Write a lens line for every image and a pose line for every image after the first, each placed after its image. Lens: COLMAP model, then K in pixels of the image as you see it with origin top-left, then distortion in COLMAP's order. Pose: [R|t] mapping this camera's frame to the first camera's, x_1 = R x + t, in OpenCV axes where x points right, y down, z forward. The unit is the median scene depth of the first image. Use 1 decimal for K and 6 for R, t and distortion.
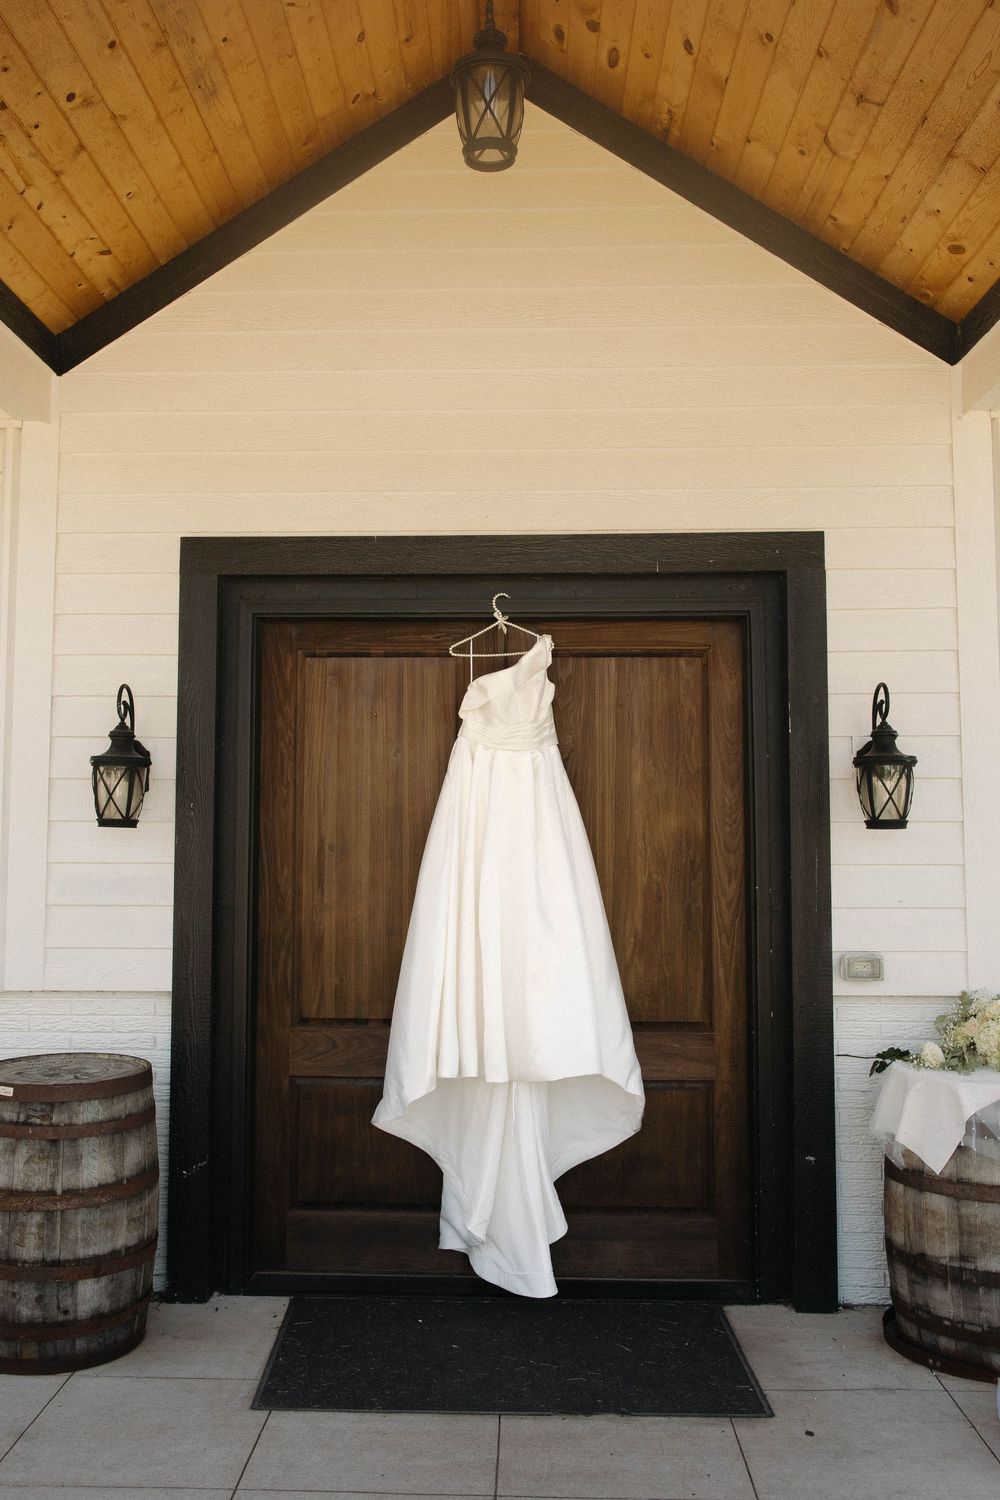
lens RADIAL K [[1368.3, 0, 490.5], [0, 1368.3, 708.3], [0, 0, 1]] dist [-0.013664, 0.000000]
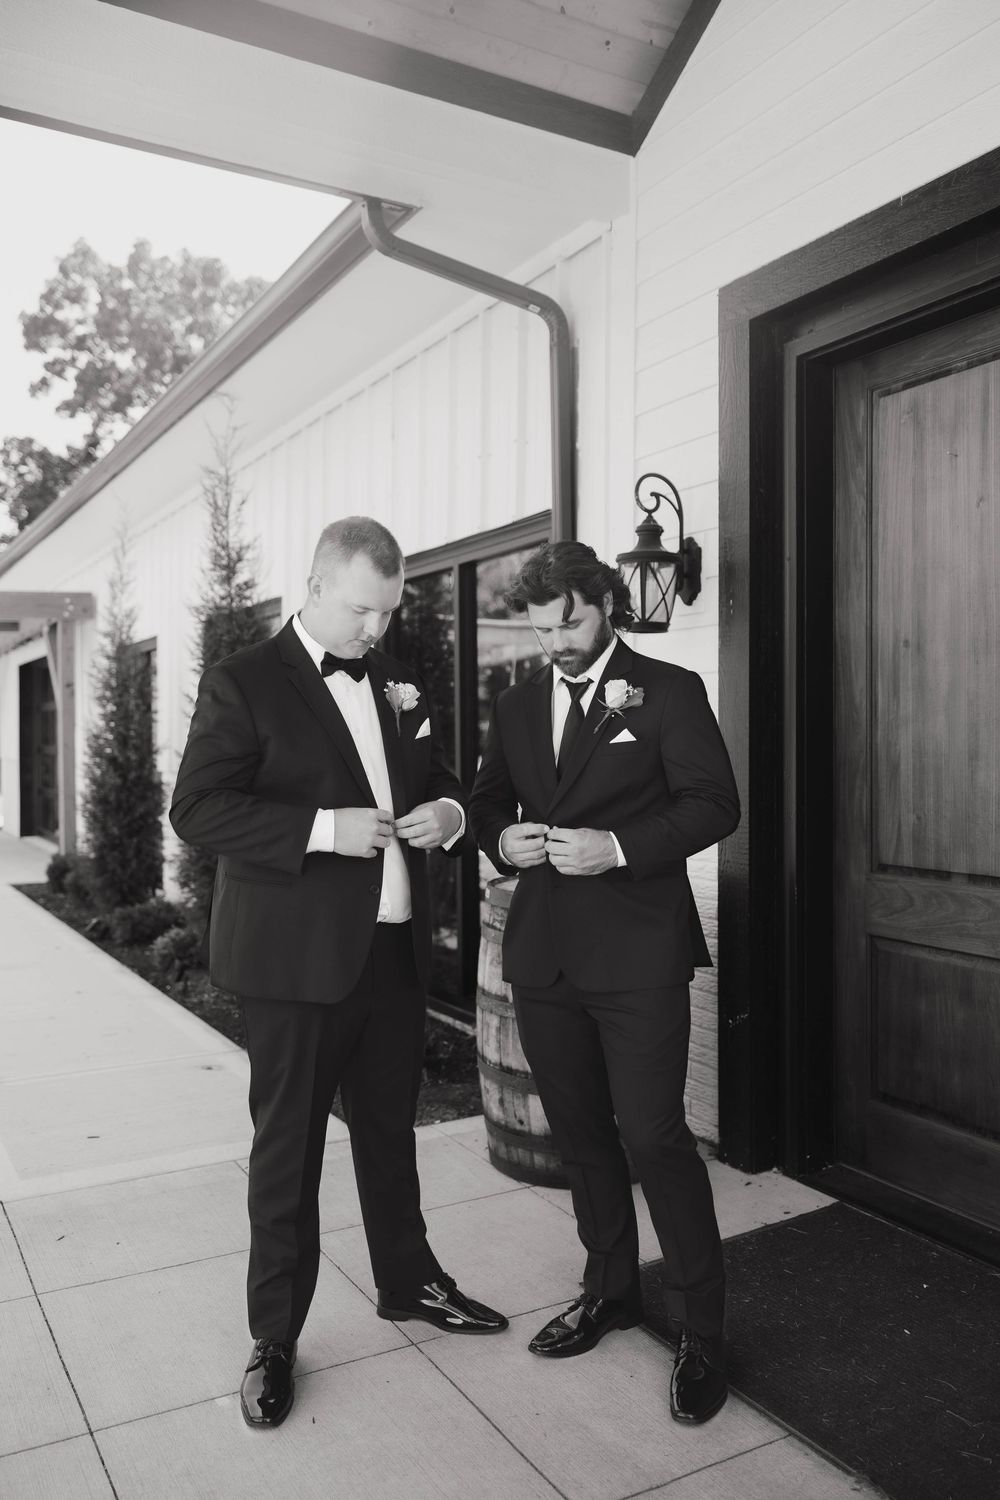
lens RADIAL K [[1191.4, 0, 495.7], [0, 1191.4, 756.6], [0, 0, 1]] dist [-0.016578, 0.008230]
pose [[0.515281, 0.005909, -0.857001, 0.331615], [0.079433, 0.995343, 0.054623, 0.111455], [0.853332, -0.096220, 0.512412, 0.471671]]
